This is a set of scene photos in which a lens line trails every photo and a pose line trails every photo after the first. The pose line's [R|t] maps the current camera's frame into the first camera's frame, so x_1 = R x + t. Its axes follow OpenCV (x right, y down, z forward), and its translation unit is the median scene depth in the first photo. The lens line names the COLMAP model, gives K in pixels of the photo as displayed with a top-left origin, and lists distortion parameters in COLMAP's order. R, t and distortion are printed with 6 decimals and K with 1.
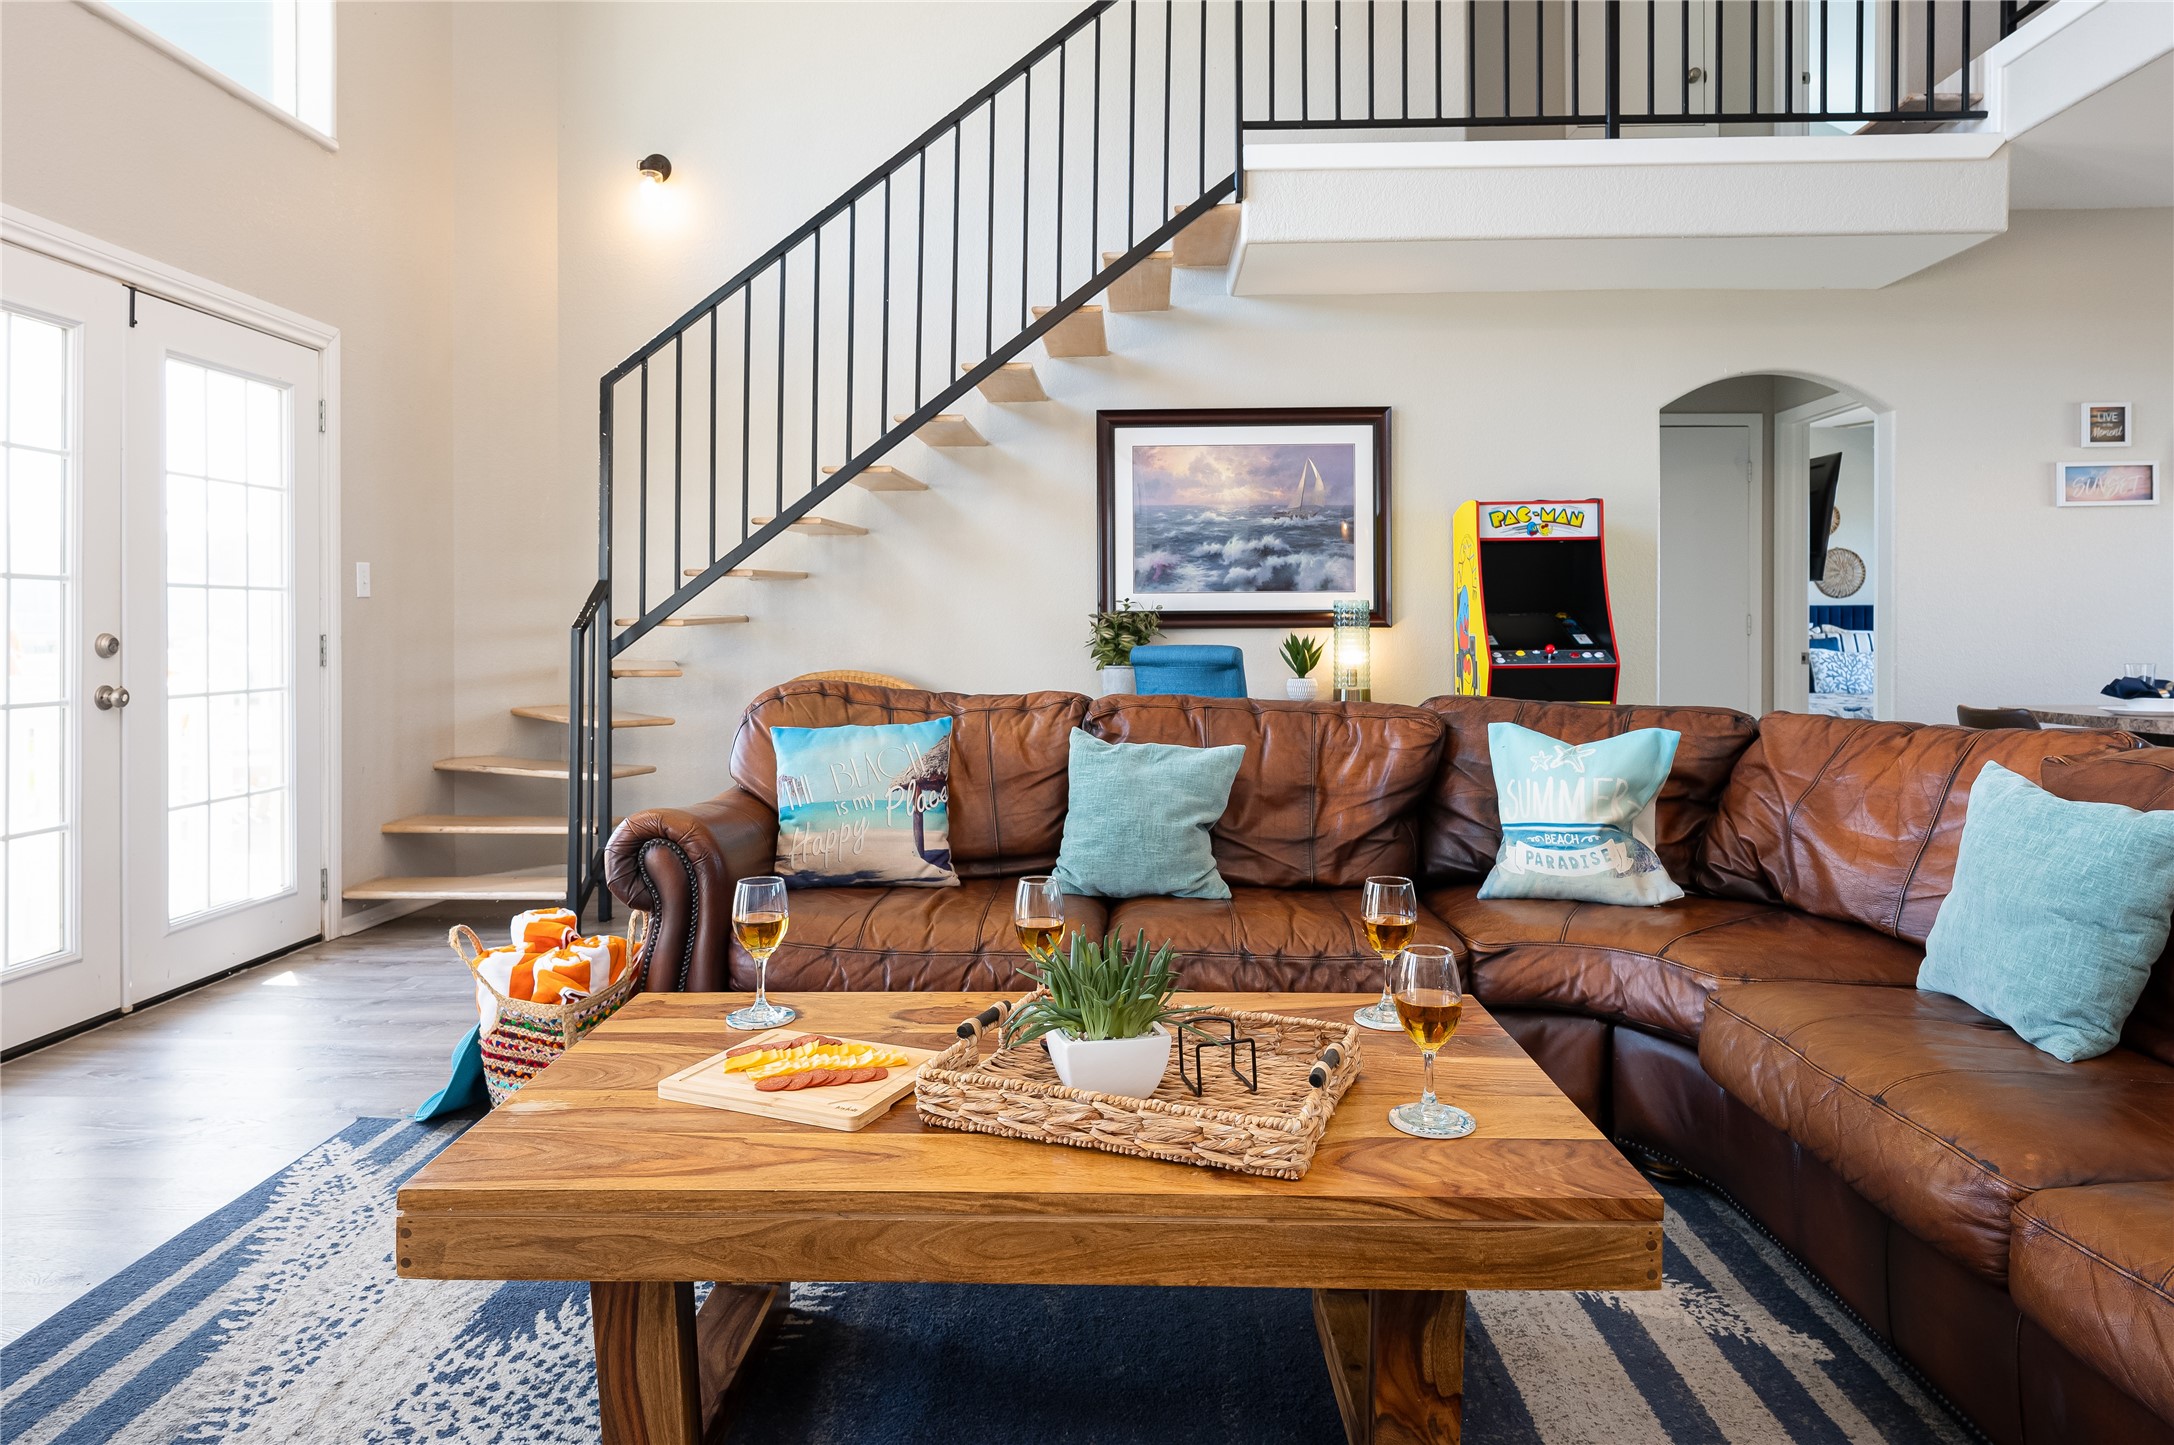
lens RADIAL K [[1353.8, 0, 1083.1], [0, 1353.8, 627.0], [0, 0, 1]] dist [-0.002926, 0.001602]
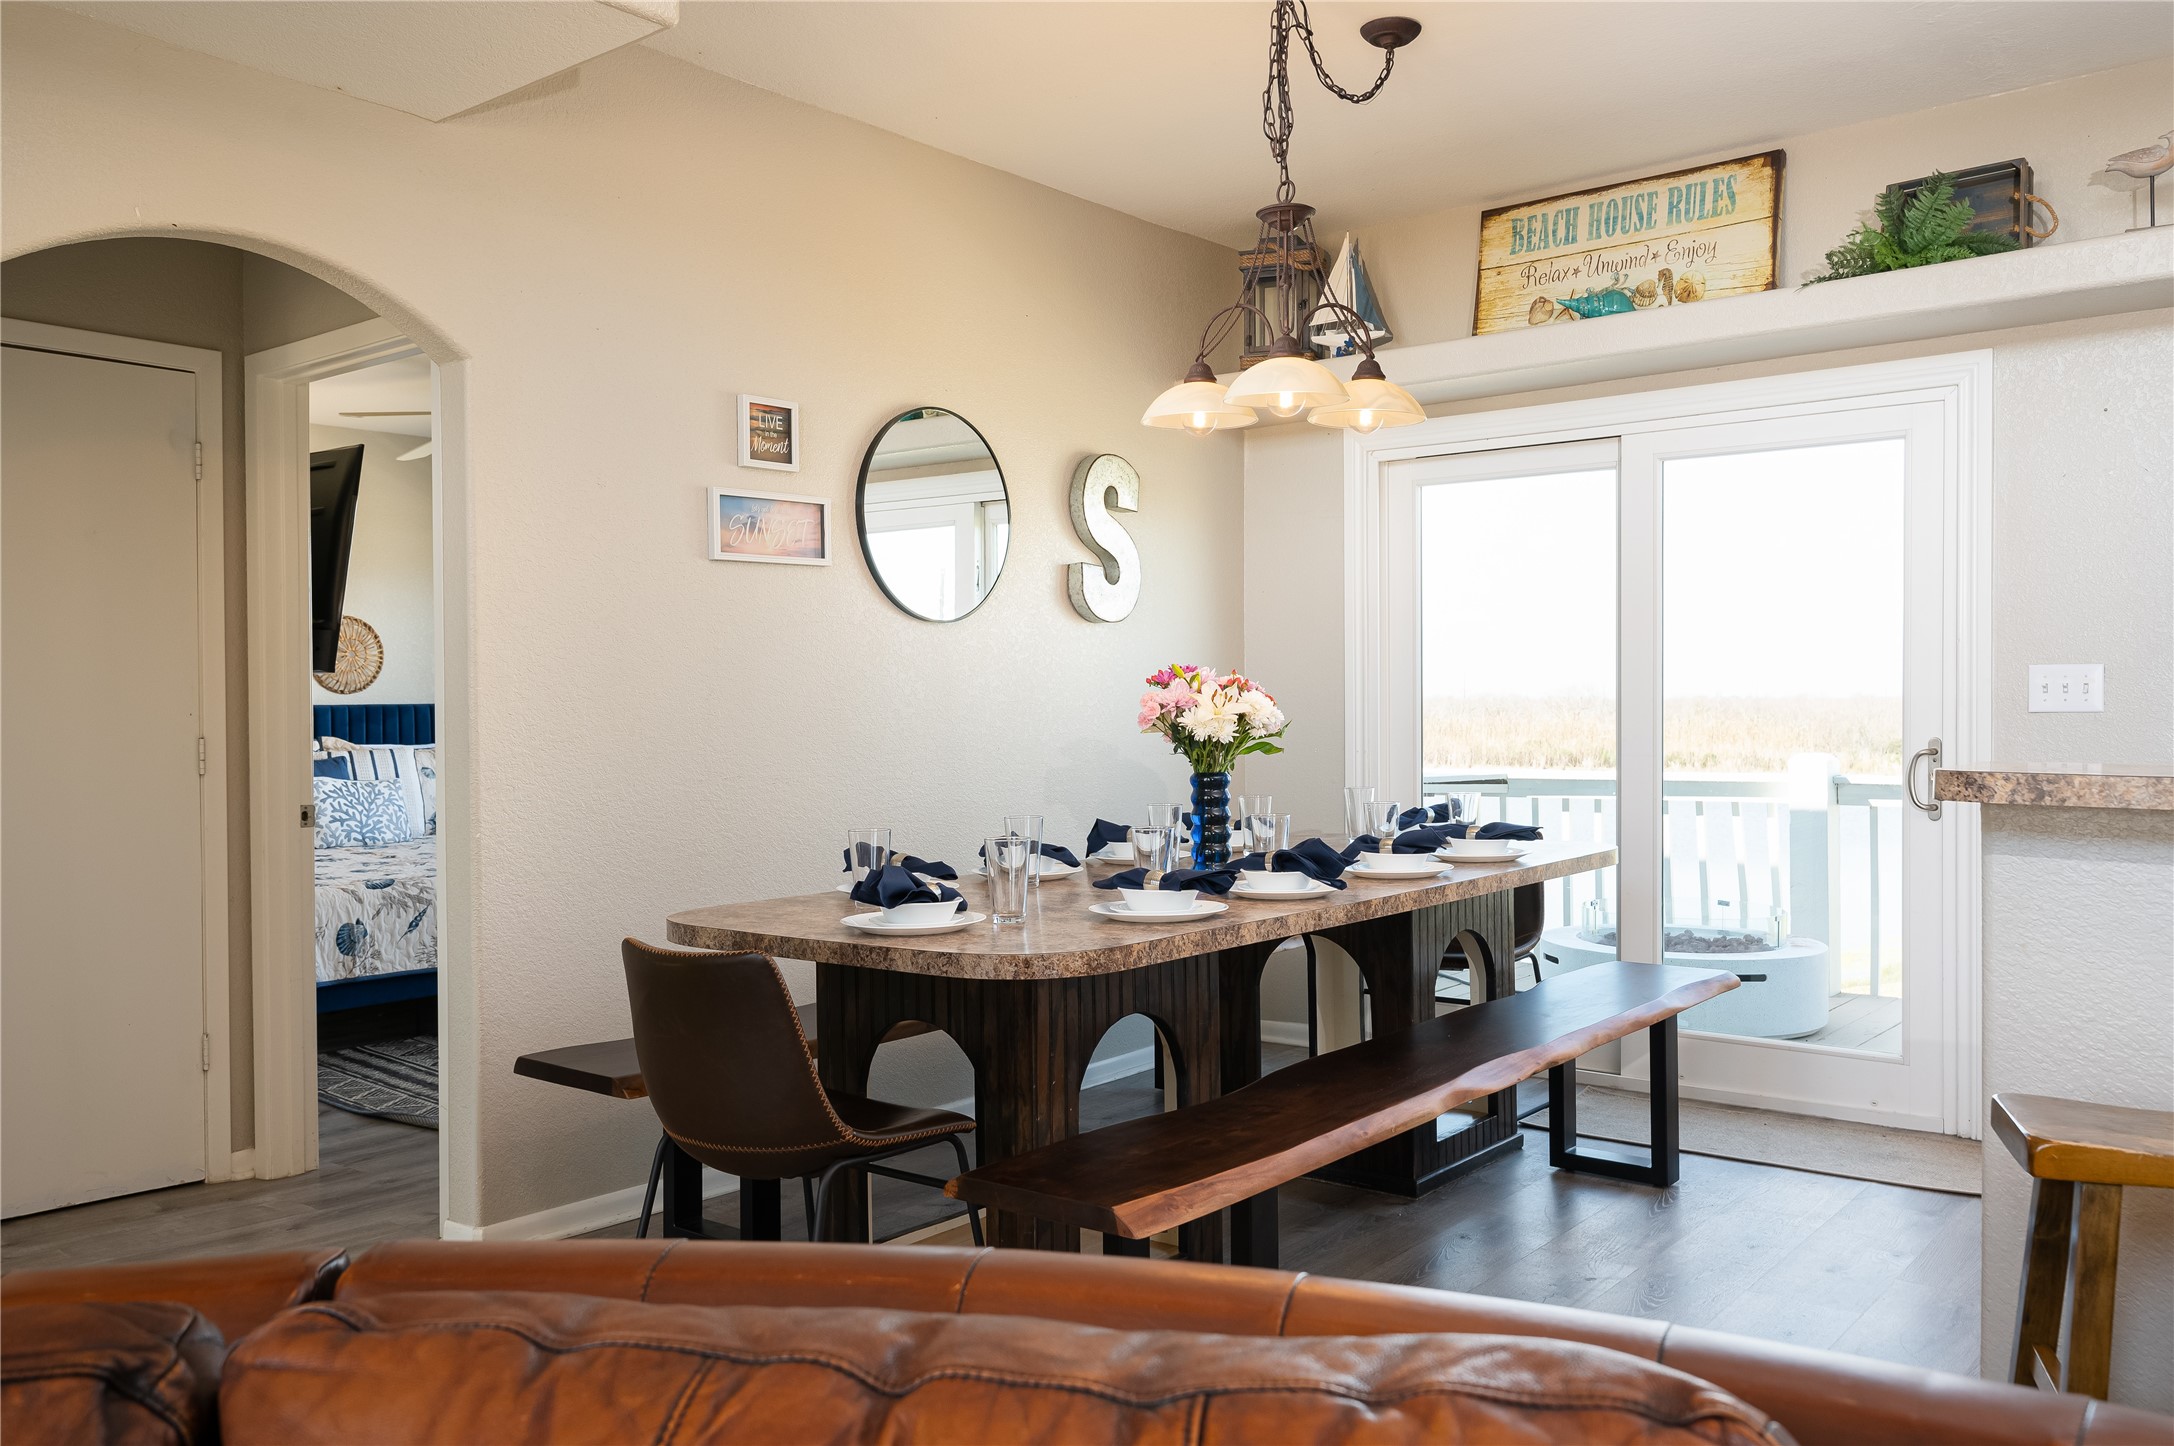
lens RADIAL K [[1705.8, 0, 1074.9], [0, 1705.8, 723.7], [0, 0, 1]] dist [-0.001117, -0.002661]
pose [[0.600806, -0.013817, 0.799275, 0.207482], [0.009004, 0.999904, 0.010517, -0.022035], [-0.799344, 0.000878, 0.600873, 0.411627]]
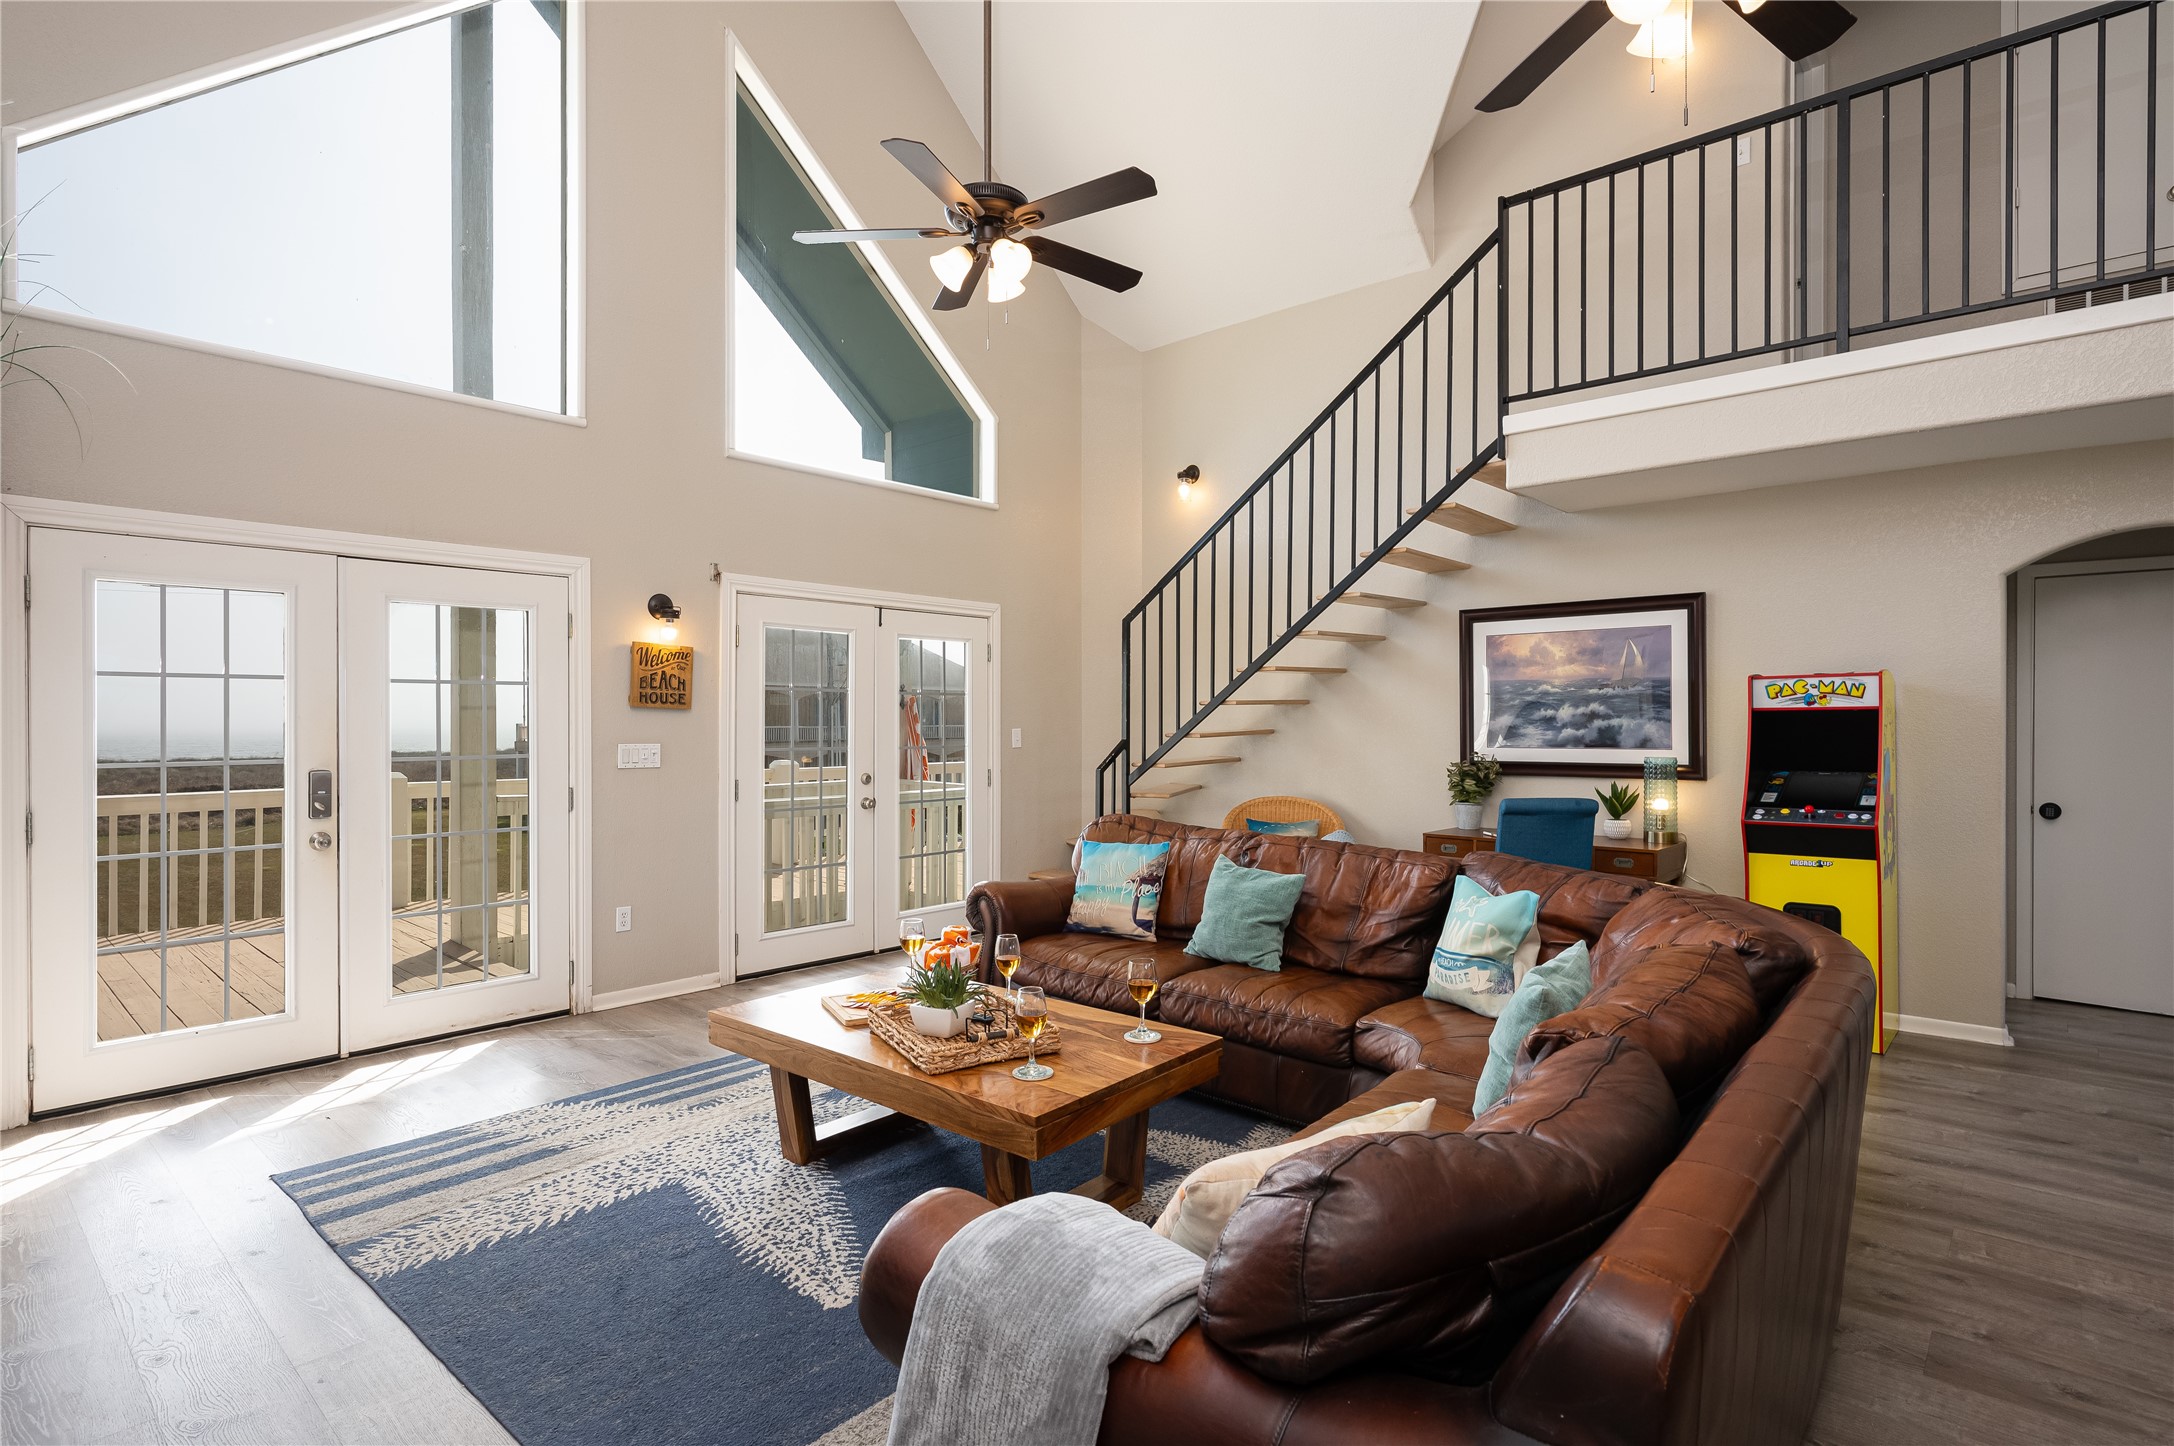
lens RADIAL K [[1086.0, 0, 1087.0], [0, 1086.0, 723.0], [0, 0, 1]] dist [-0.000398, -0.000345]
pose [[0.774424, 0.002197, -0.632664, 0.420004], [-0.001250, 0.999997, 0.001942, -0.052104], [0.632666, -0.000713, 0.774424, -0.068779]]
